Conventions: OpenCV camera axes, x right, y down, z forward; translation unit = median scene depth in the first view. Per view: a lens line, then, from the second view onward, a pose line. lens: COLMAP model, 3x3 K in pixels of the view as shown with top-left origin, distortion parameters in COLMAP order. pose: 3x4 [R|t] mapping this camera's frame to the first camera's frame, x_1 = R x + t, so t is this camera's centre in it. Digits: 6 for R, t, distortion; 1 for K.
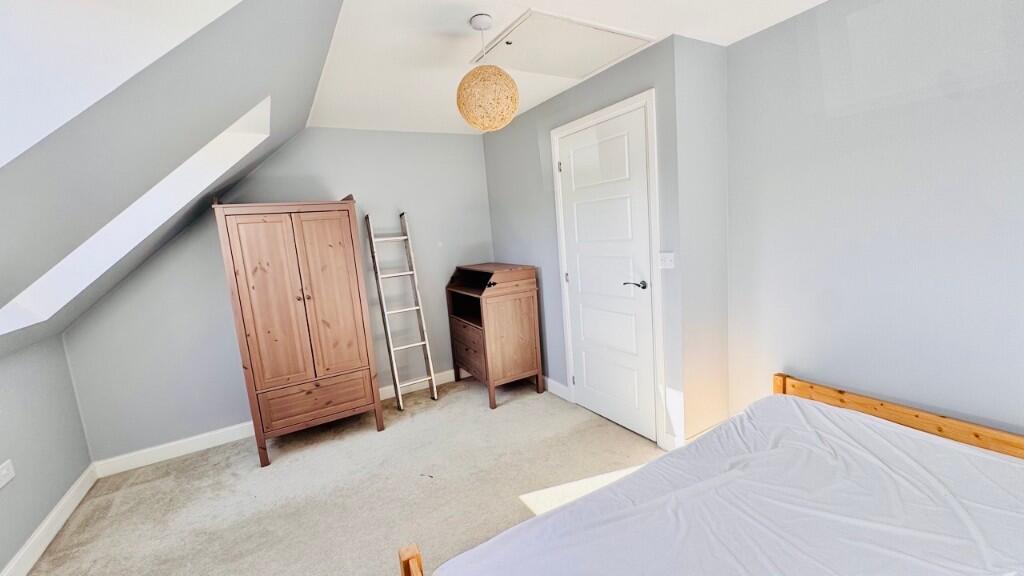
lens RADIAL K [[409.0, 0, 512.0], [0, 409.0, 288.0], [0, 0, 1]] dist [-0.001133, -0.000349]
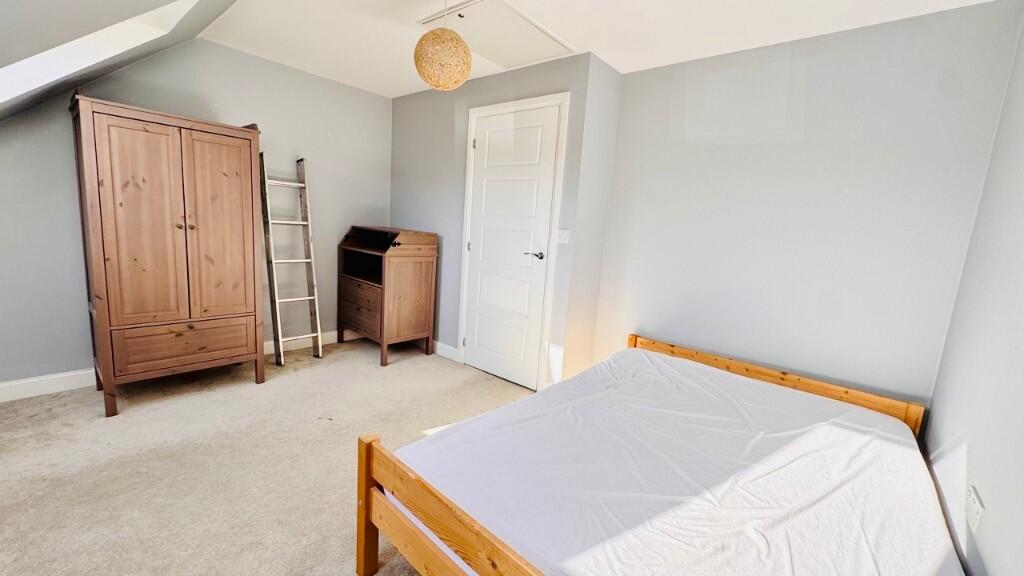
lens RADIAL K [[409.0, 0, 512.0], [0, 409.0, 288.0], [0, 0, 1]] dist [-0.001133, -0.000349]
pose [[0.935611, 0.095126, 0.339974, -0.133824], [-0.098506, 0.995109, -0.007344, 0.091425], [-0.339010, -0.026618, 0.940406, -0.074864]]
